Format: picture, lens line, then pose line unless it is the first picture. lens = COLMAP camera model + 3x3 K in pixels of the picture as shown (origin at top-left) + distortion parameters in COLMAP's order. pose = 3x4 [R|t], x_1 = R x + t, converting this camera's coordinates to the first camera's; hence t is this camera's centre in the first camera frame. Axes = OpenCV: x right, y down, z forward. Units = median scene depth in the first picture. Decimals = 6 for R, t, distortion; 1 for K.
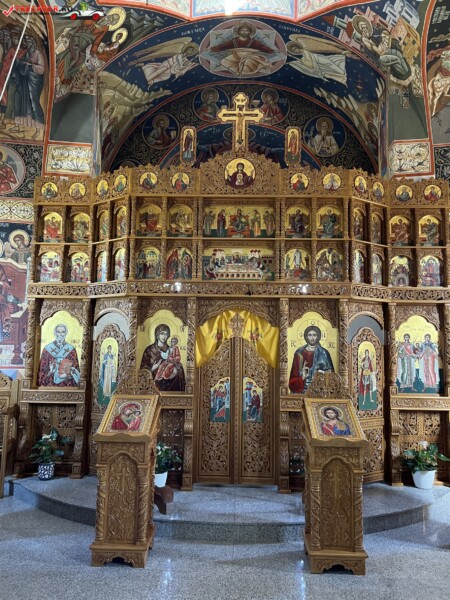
lens RADIAL K [[454.9, 0, 227.0], [0, 454.9, 303.0], [0, 0, 1]] dist [0.044502, -0.049040]
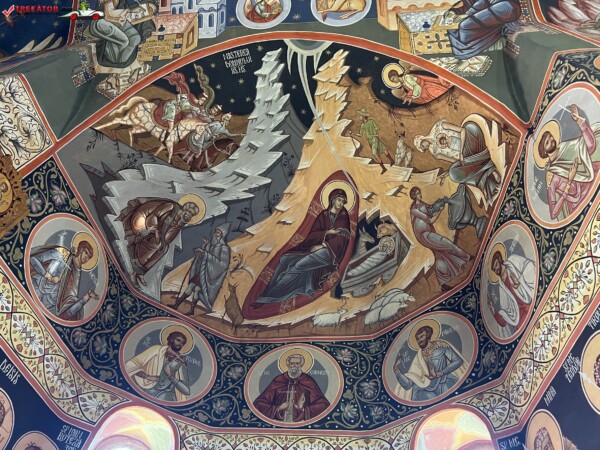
lens RADIAL K [[454.9, 0, 298.8], [0, 454.9, 219.4], [0, 0, 1]] dist [0.044502, -0.049040]
pose [[0.047428, 0.852889, 0.519933, 0.288544], [-0.190779, 0.518671, -0.833417, 0.049538], [-0.980487, -0.059665, 0.187313, 0.700662]]
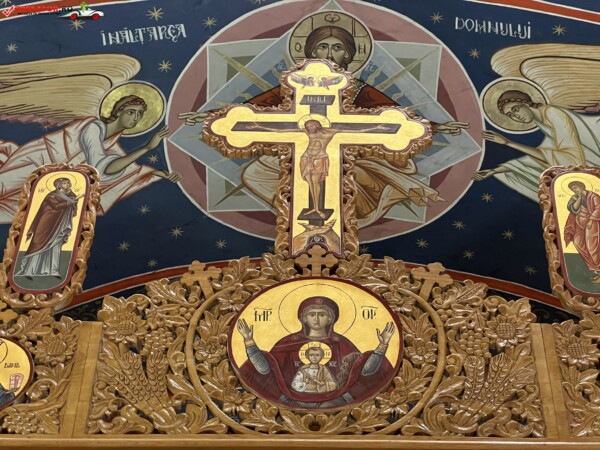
lens RADIAL K [[1345.9, 0, 299.4], [0, 1345.9, 224.2], [0, 0, 1]] dist [0.157590, 0.000000]
pose [[0.999892, 0.010654, 0.010088, 0.015385], [-0.001640, 0.764411, -0.644727, 0.026201], [-0.014581, 0.644641, 0.764346, 0.550783]]
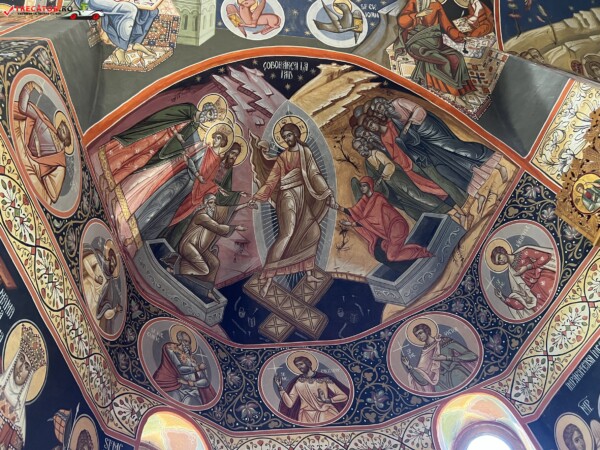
lens RADIAL K [[454.9, 0, 295.6], [0, 454.9, 219.1], [0, 0, 1]] dist [0.044502, -0.049040]
pose [[0.132662, -0.870978, -0.473073, -0.263773], [0.239645, 0.491317, -0.837364, 0.045867], [0.961754, -0.002284, 0.273905, 0.677260]]
